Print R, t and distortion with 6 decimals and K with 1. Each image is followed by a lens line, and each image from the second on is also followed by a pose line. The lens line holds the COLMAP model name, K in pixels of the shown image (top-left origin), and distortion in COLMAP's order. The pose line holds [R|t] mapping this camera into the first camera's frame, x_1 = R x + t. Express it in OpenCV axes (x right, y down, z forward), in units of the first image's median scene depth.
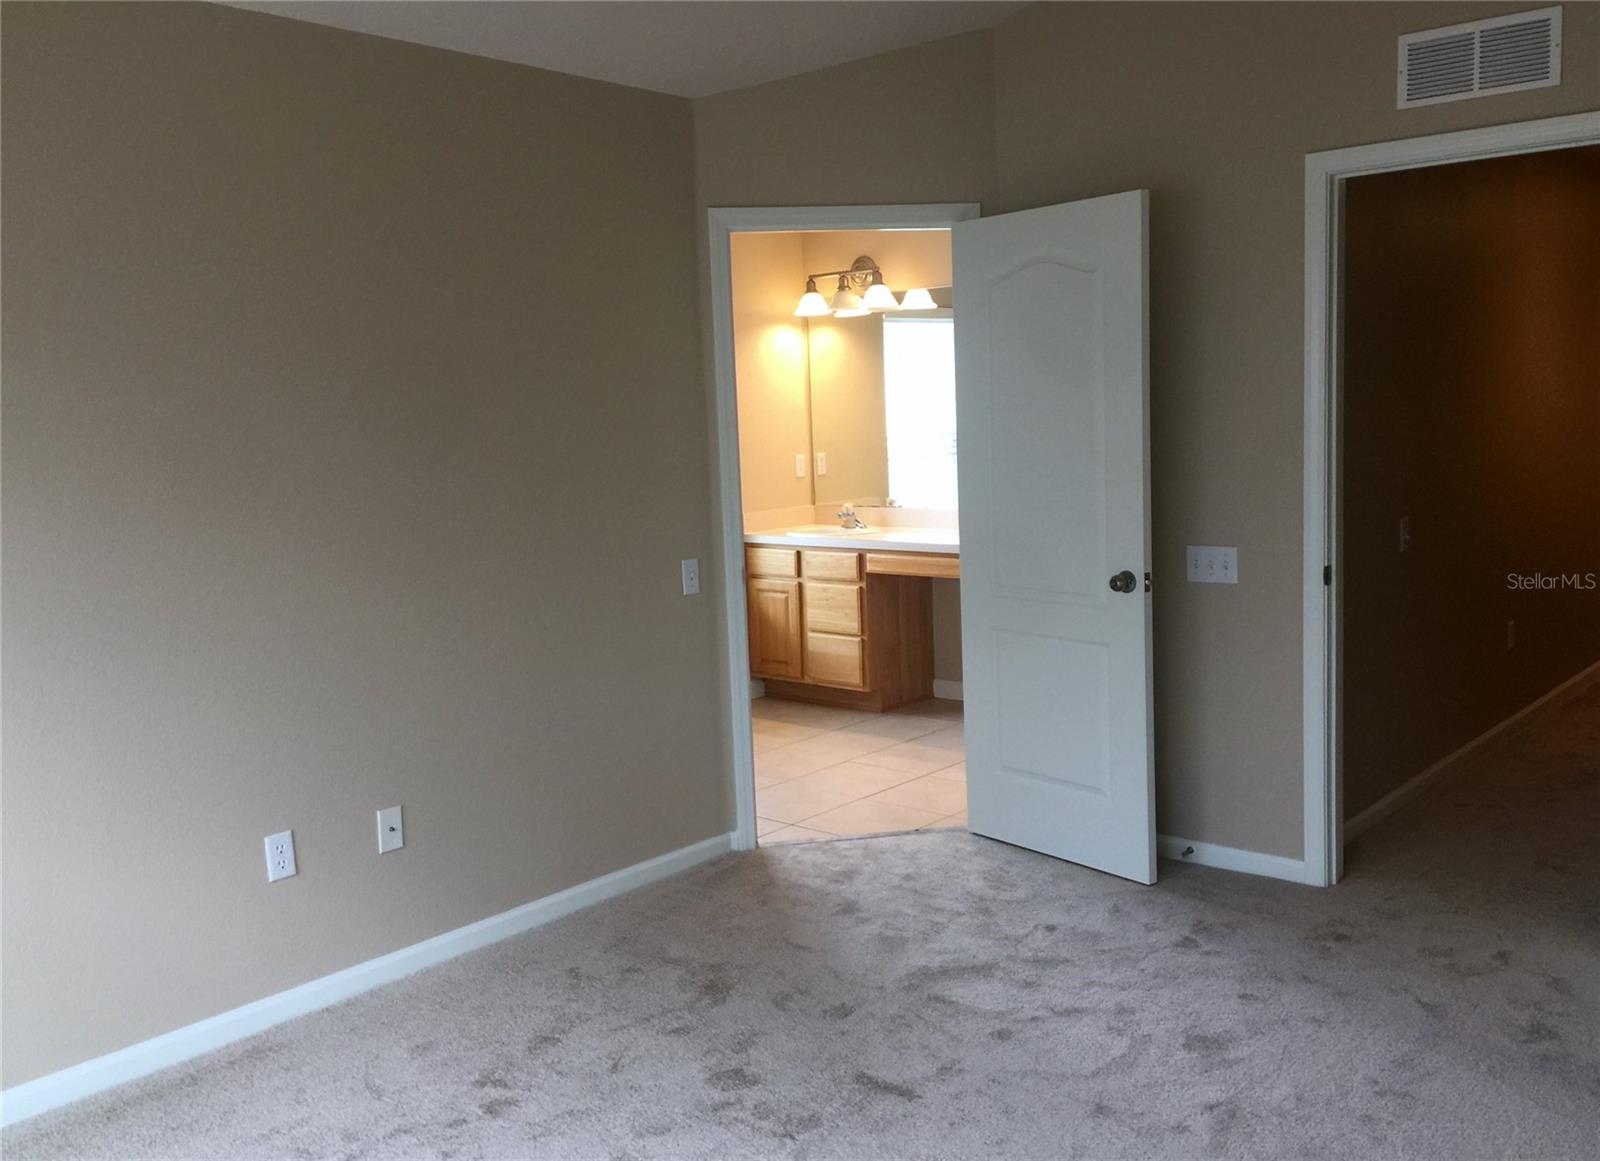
lens RADIAL K [[1426.8, 0, 799.4], [0, 1426.8, 581.8], [0, 0, 1]] dist [0.000675, 0.000006]
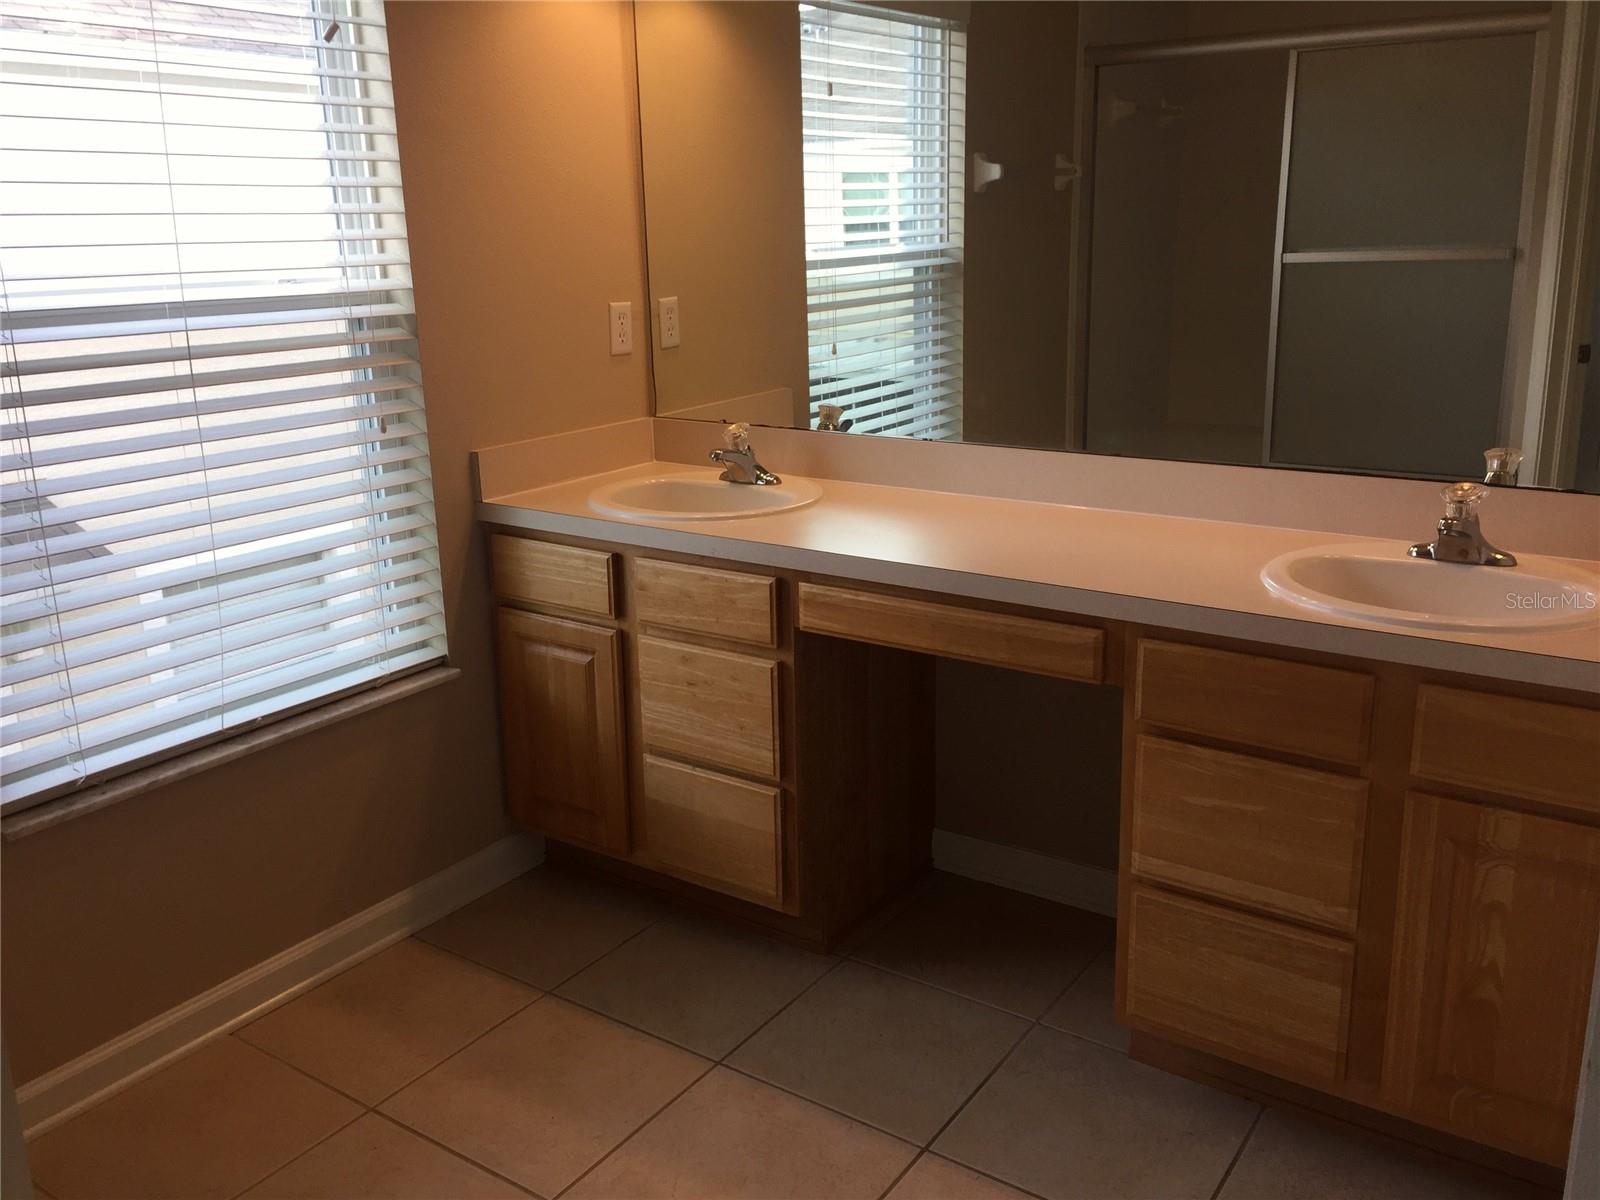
lens RADIAL K [[1397.5, 0, 803.4], [0, 1397.5, 595.3], [0, 0, 1]] dist [0.087252, -0.106975]
pose [[0.992655, -0.011382, 0.120439, 0.003619], [-0.005298, 0.990519, 0.137274, -0.064259], [-0.120860, -0.136904, 0.983184, 0.609234]]
